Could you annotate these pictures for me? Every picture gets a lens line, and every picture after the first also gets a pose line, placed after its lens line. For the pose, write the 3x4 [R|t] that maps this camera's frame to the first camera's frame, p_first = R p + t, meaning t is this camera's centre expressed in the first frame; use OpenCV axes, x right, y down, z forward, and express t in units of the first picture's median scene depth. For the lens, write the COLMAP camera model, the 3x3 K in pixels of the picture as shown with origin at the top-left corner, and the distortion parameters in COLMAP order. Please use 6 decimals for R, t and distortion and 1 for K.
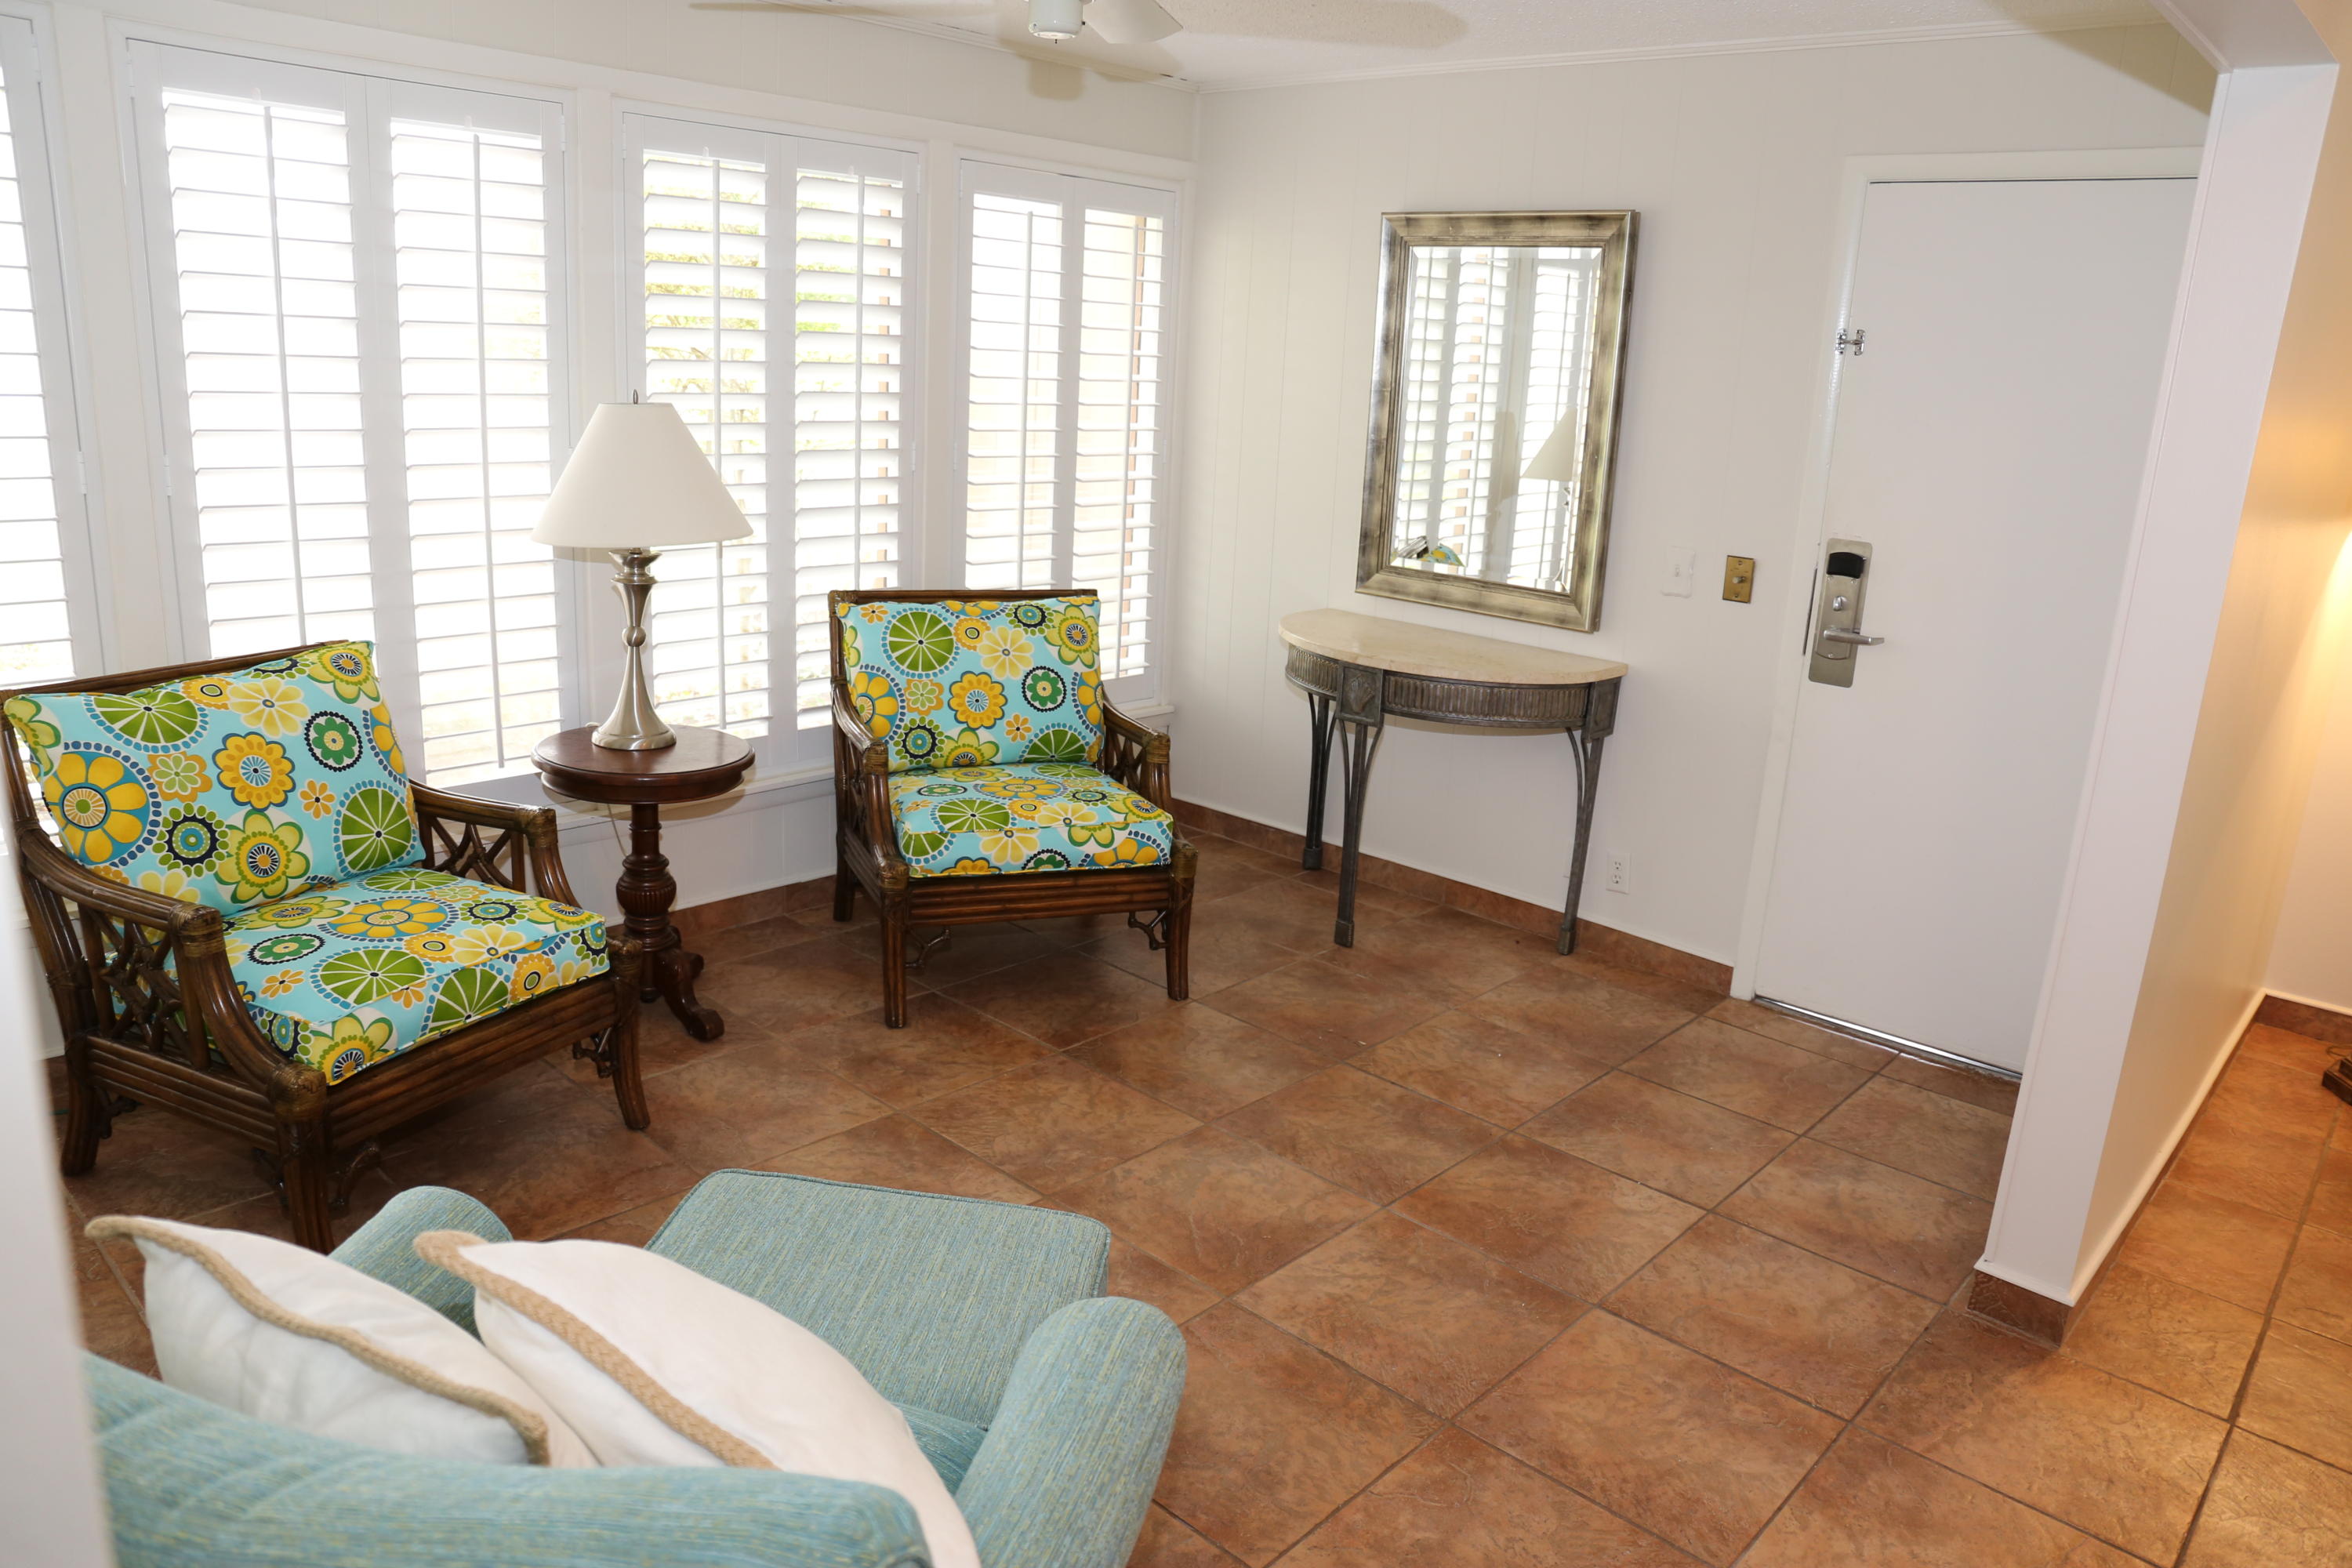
lens RADIAL K [[1664.0, 0, 1151.9], [0, 1664.0, 747.4], [0, 0, 1]] dist [-0.114133, 0.096658]
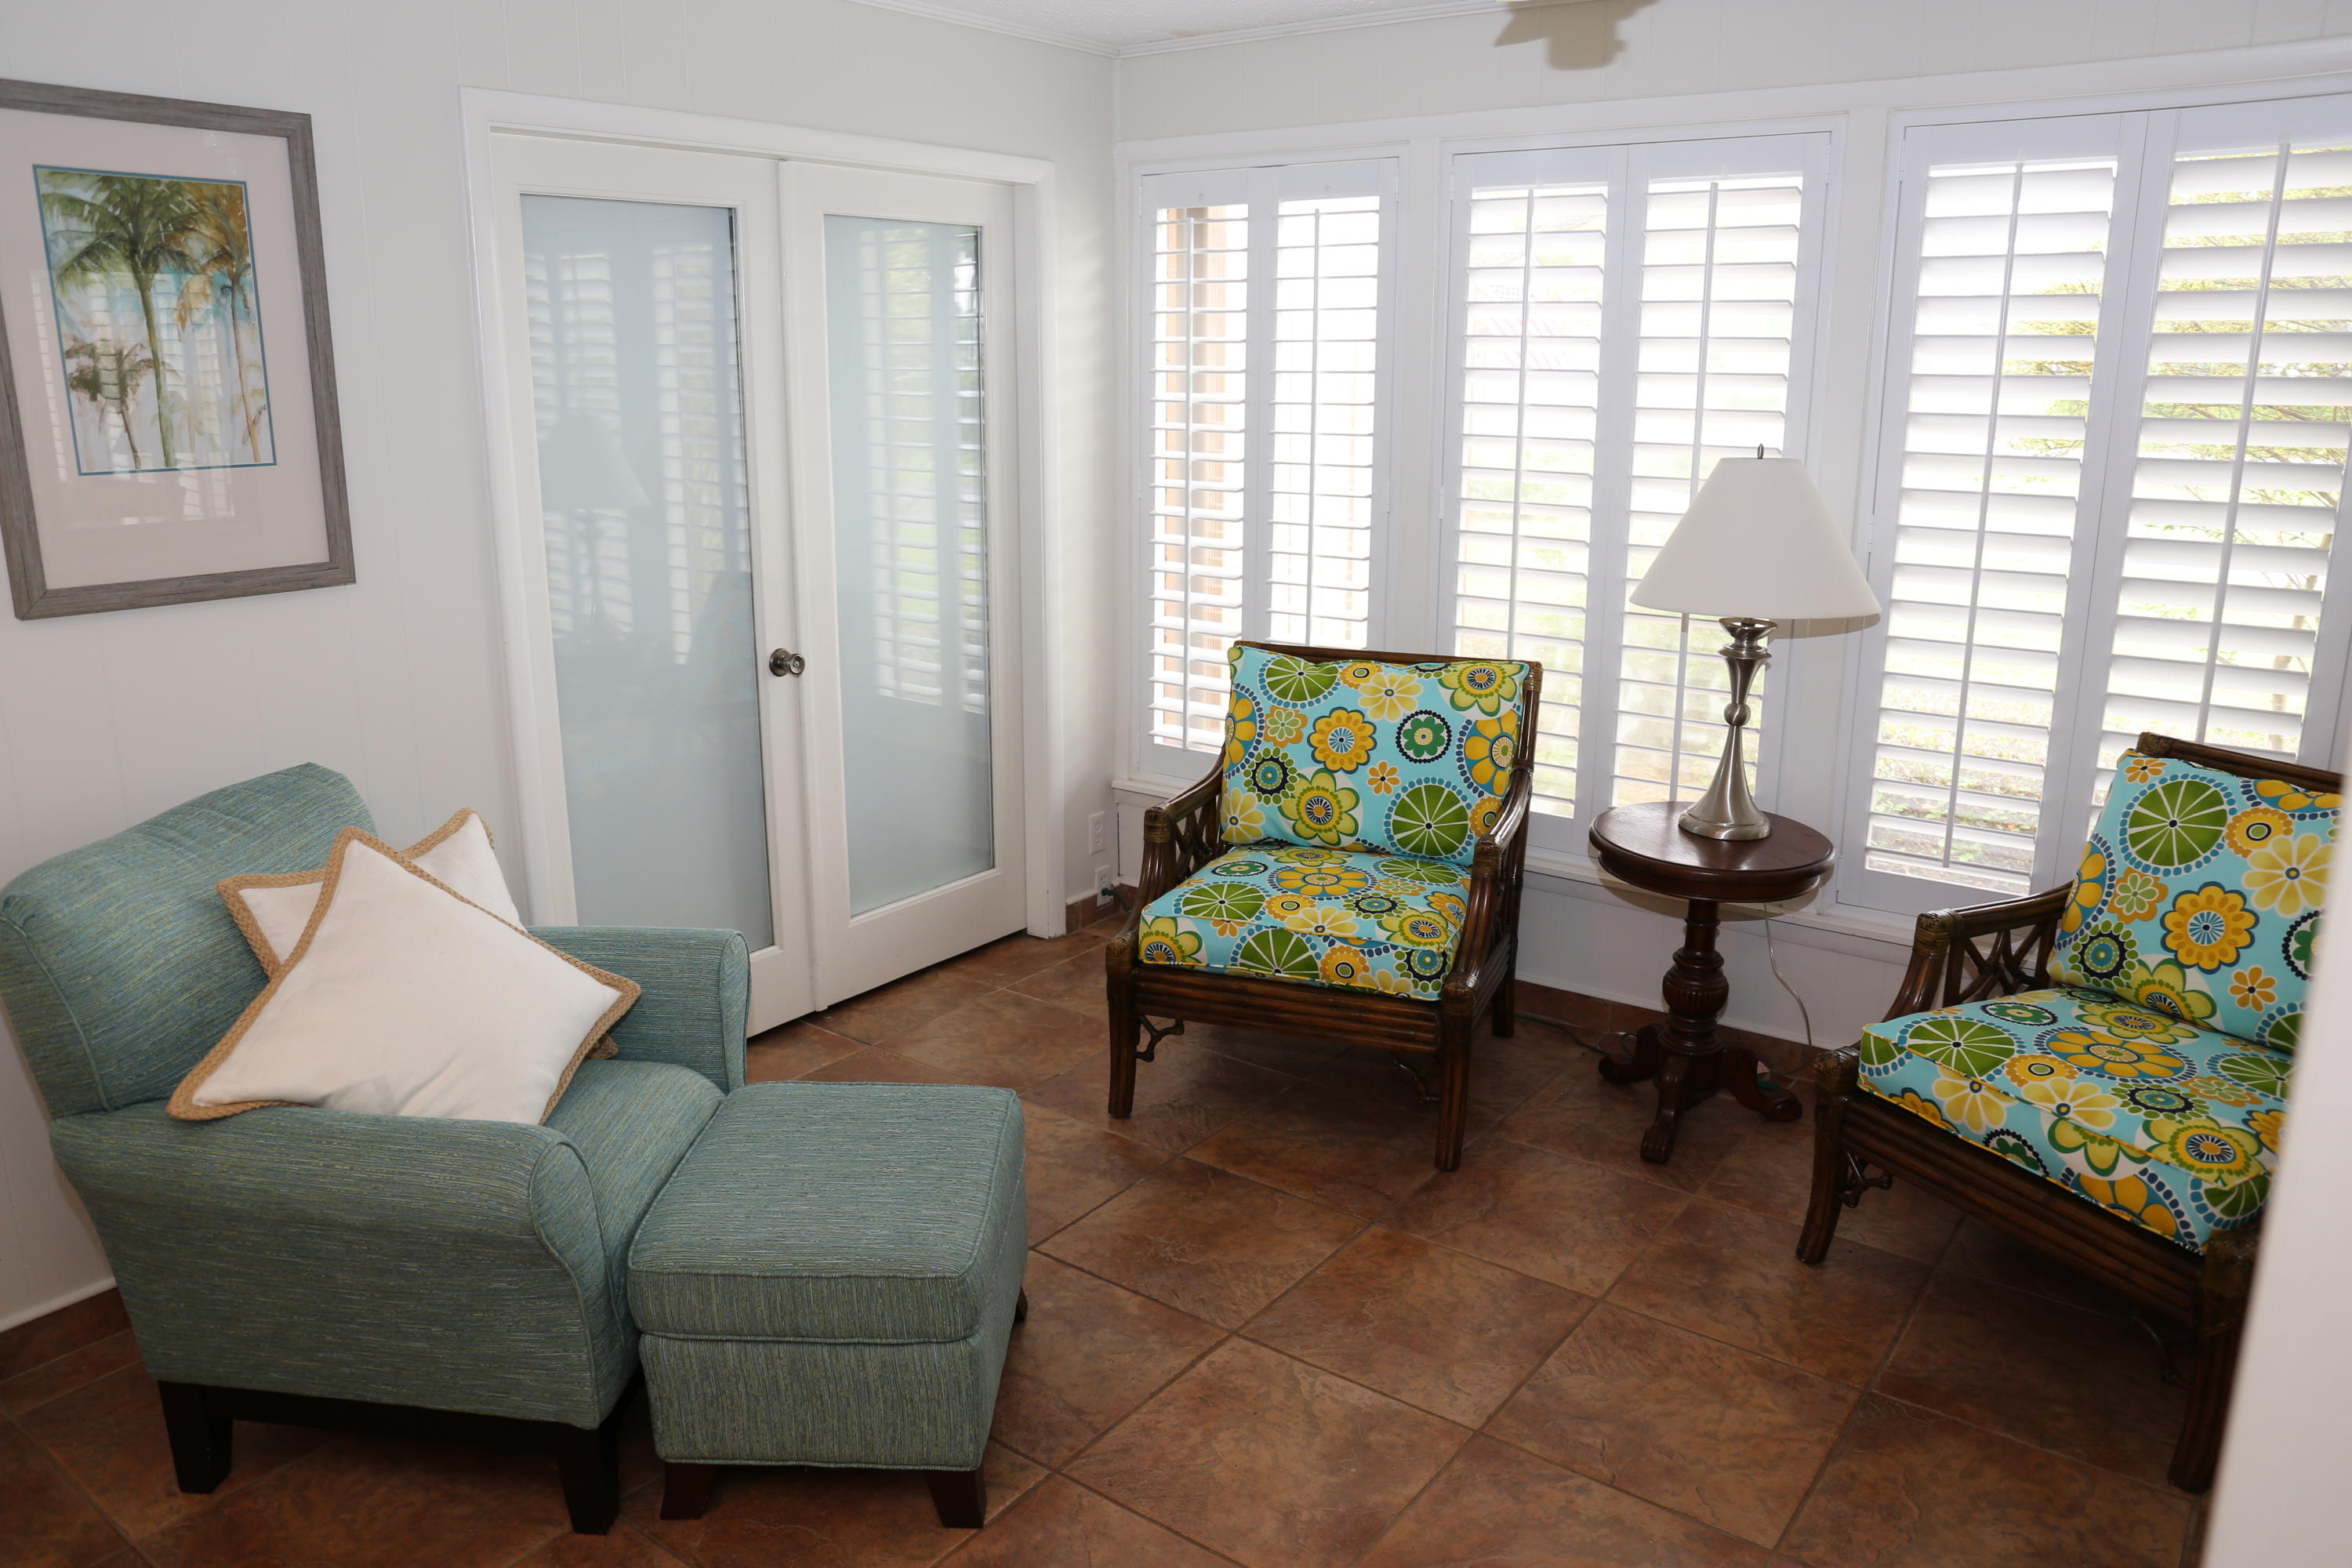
lens RADIAL K [[1664.0, 0, 1151.9], [0, 1664.0, 747.4], [0, 0, 1]] dist [-0.114133, 0.096658]
pose [[0.104684, 0.179521, -0.978169, 0.638219], [-0.231848, 0.960877, 0.151535, -0.132785], [0.967103, 0.210923, 0.142210, 0.664880]]
